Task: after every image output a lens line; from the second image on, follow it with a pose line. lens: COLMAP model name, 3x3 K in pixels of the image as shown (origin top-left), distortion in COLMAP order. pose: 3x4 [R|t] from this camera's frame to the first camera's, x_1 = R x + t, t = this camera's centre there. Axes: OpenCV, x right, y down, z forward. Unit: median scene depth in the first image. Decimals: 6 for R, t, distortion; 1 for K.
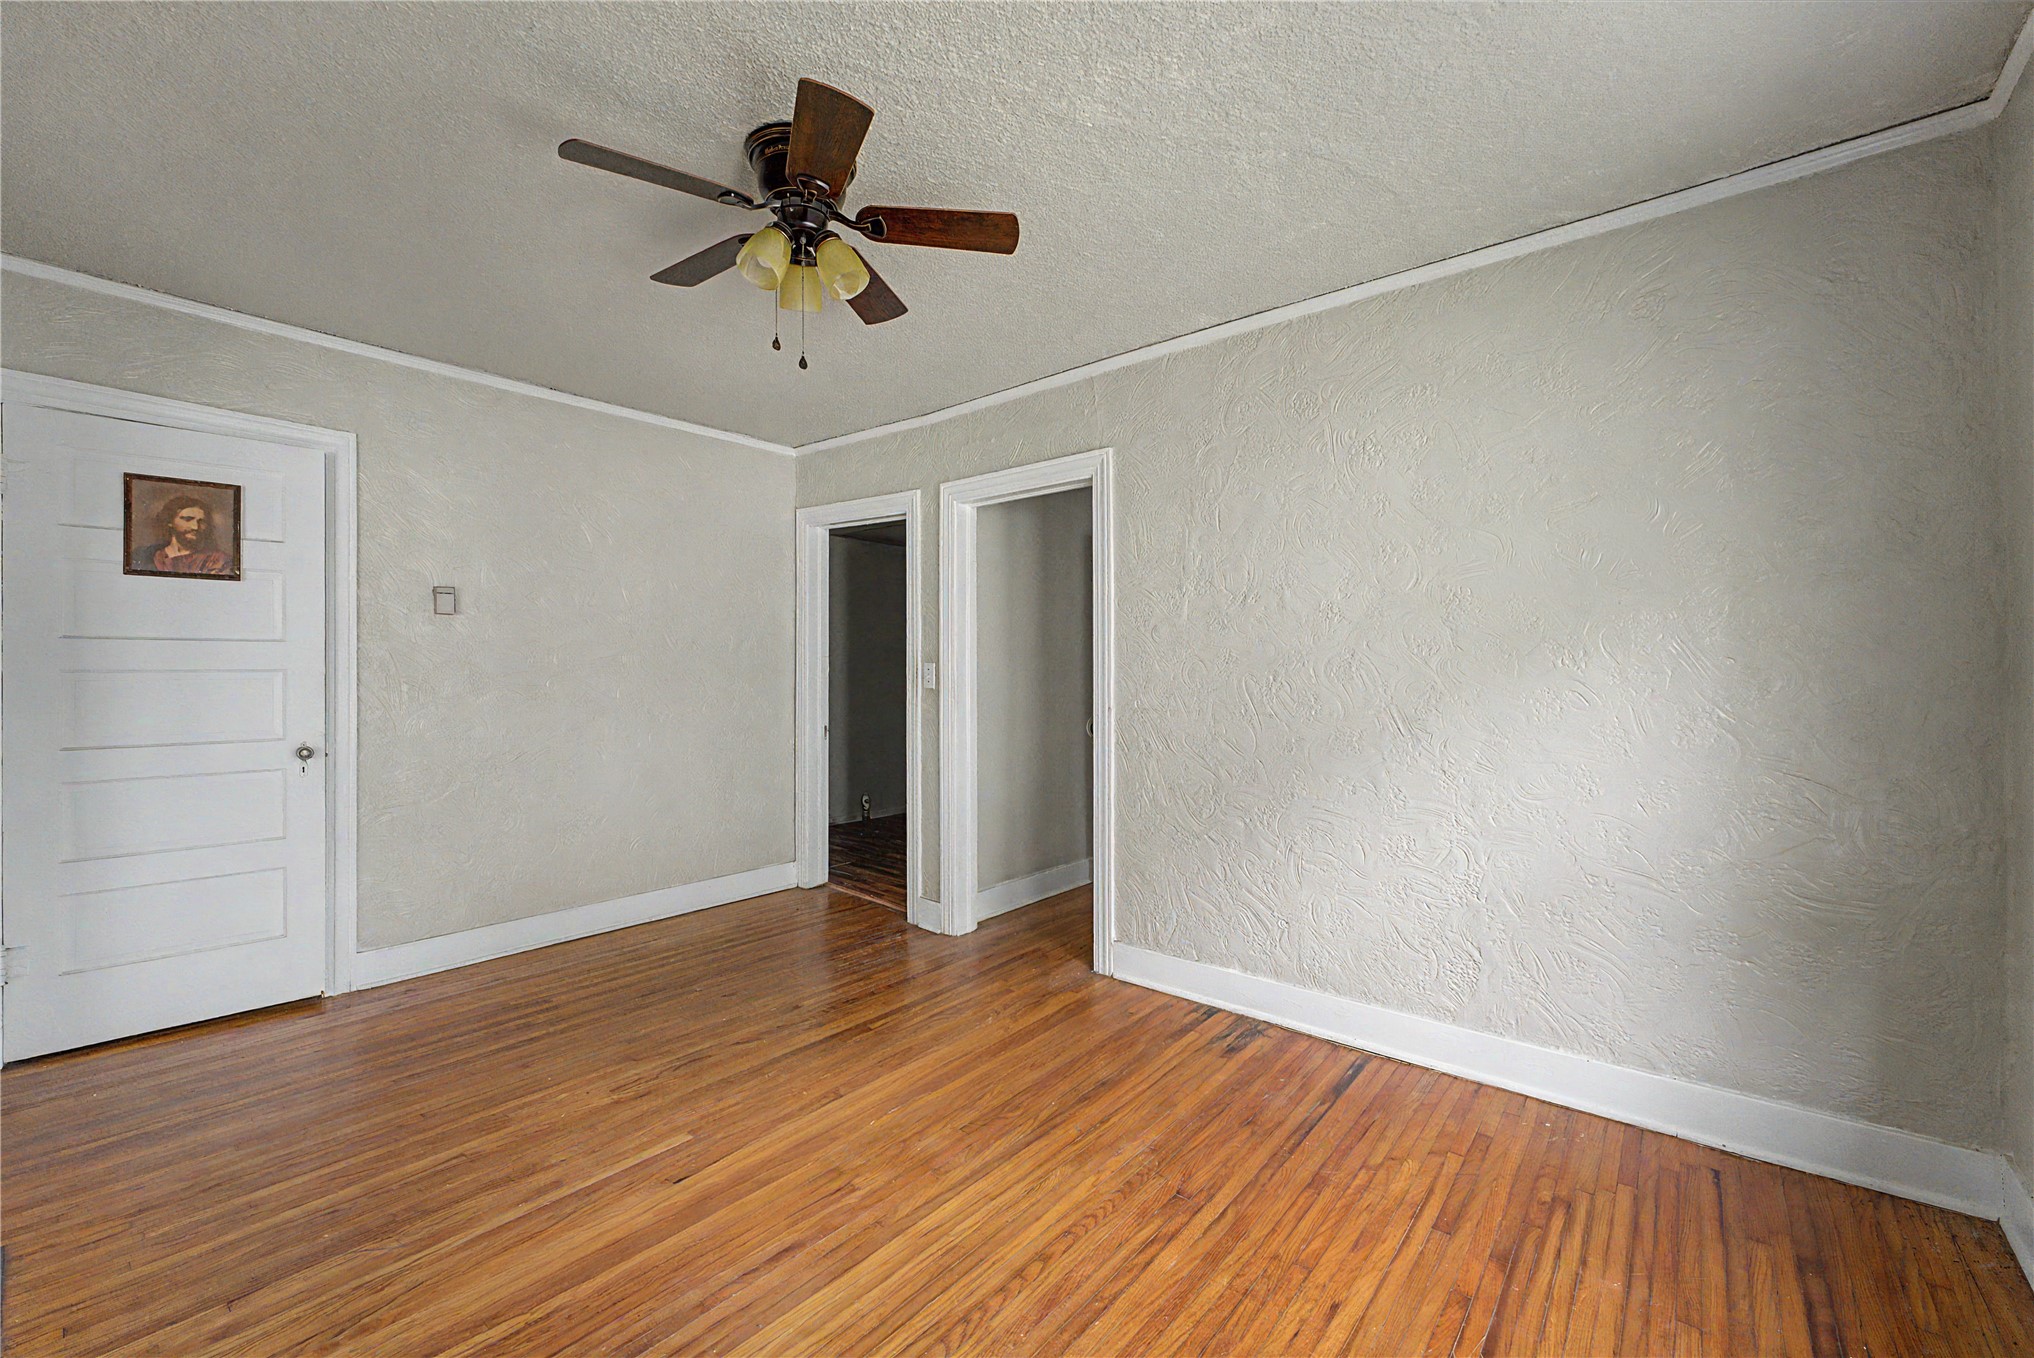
lens RADIAL K [[829.3, 0, 1024.9], [0, 829.3, 669.6], [0, 0, 1]] dist [-0.001248, 0.000041]
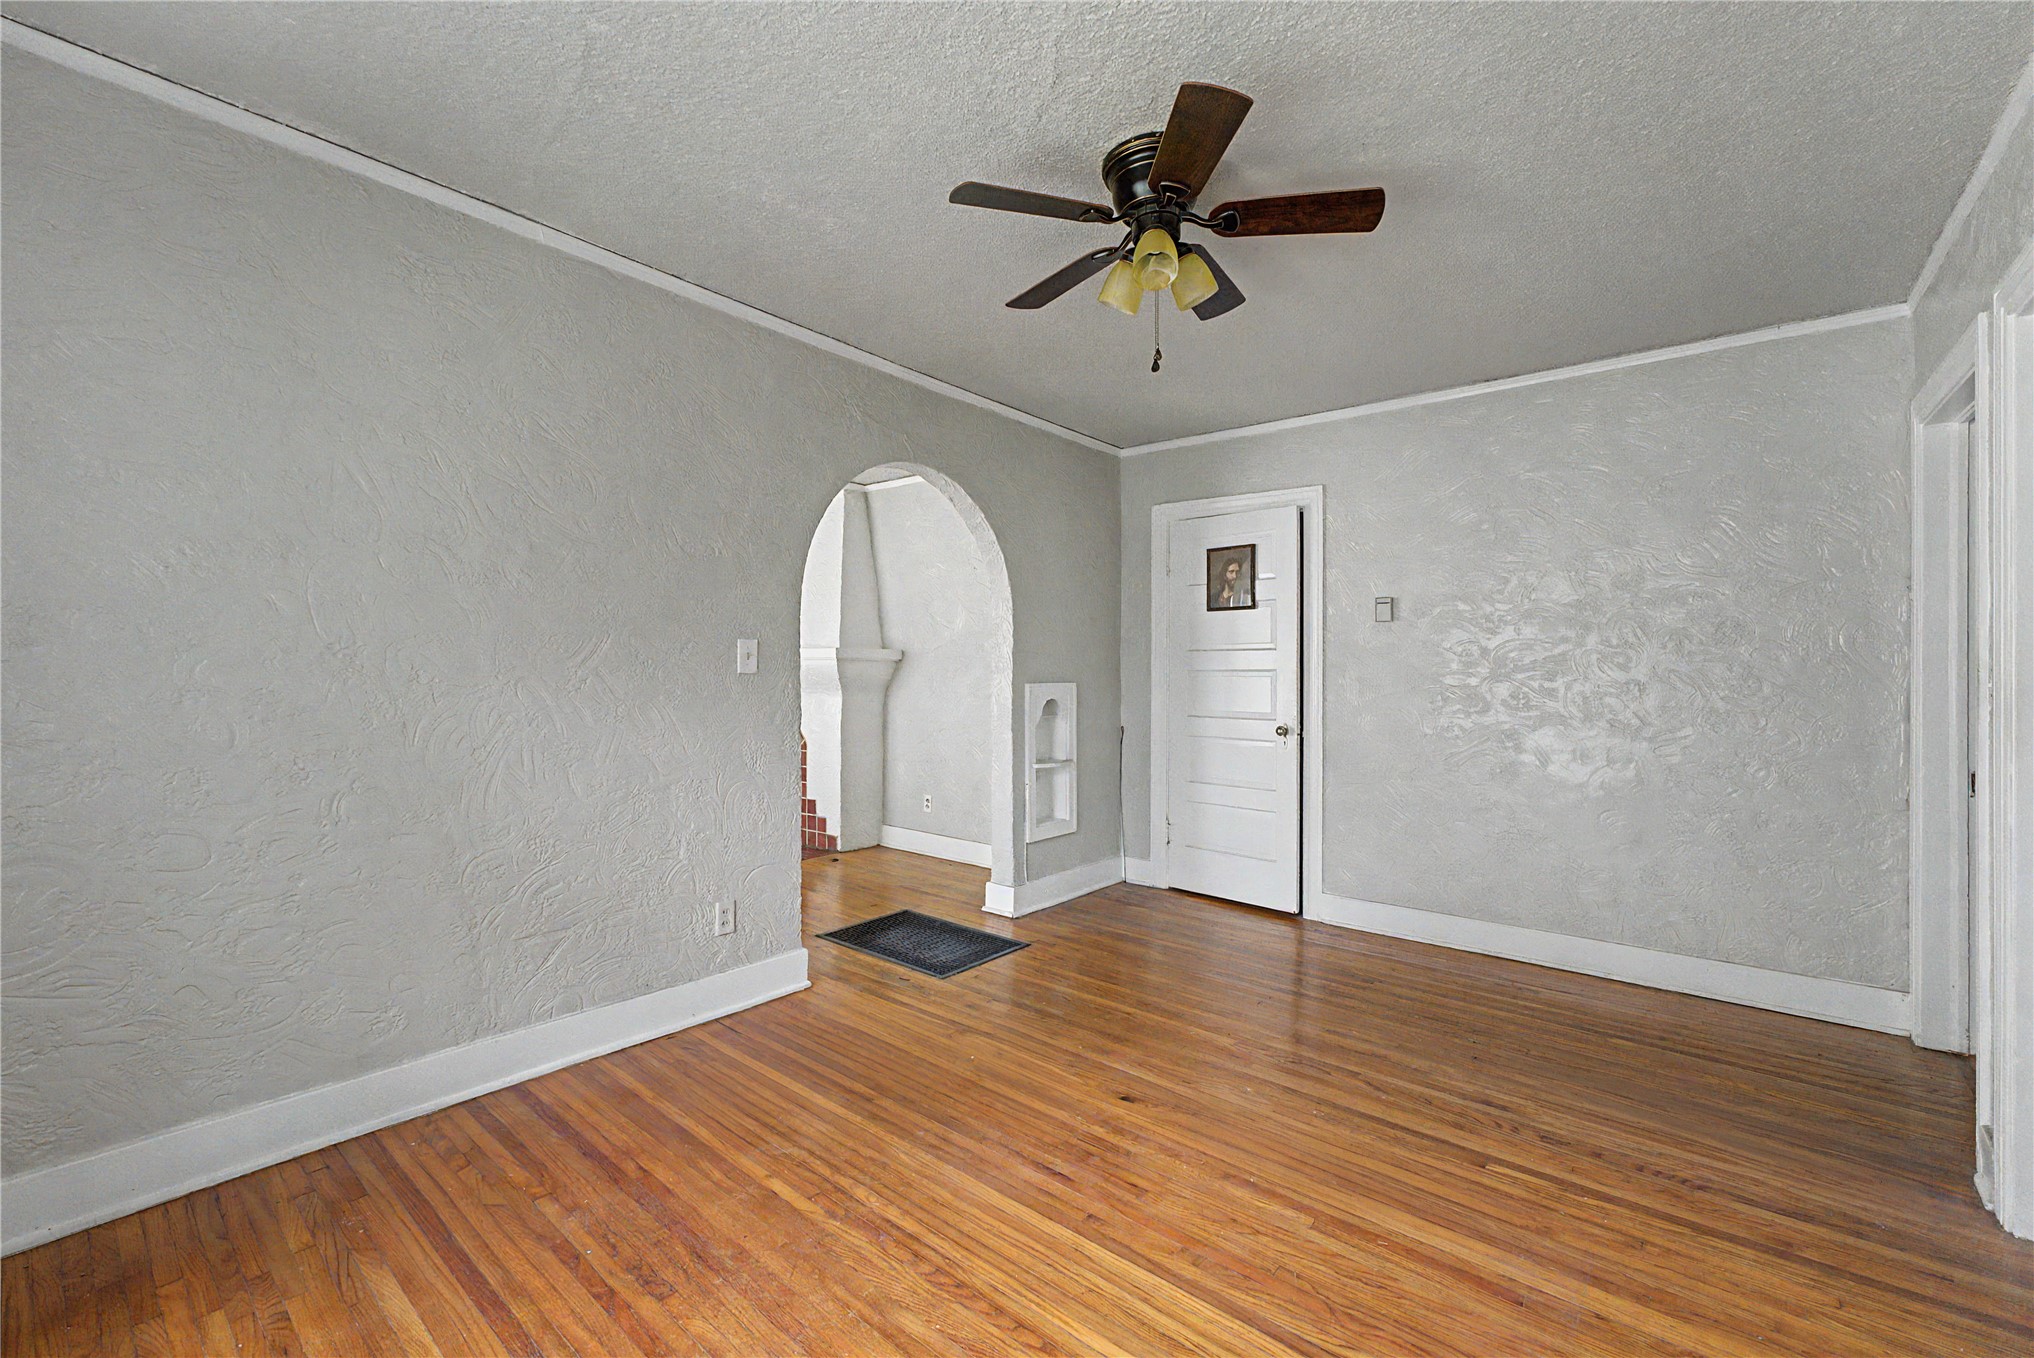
lens RADIAL K [[838.9, 0, 1005.4], [0, 838.9, 675.2], [0, 0, 1]] dist [-0.000463, -0.000061]
pose [[-0.012699, 0.003914, -0.999912, 0.540143], [-0.004485, 0.999982, 0.003971, 0.005899], [0.999909, 0.004535, -0.012682, 0.586334]]
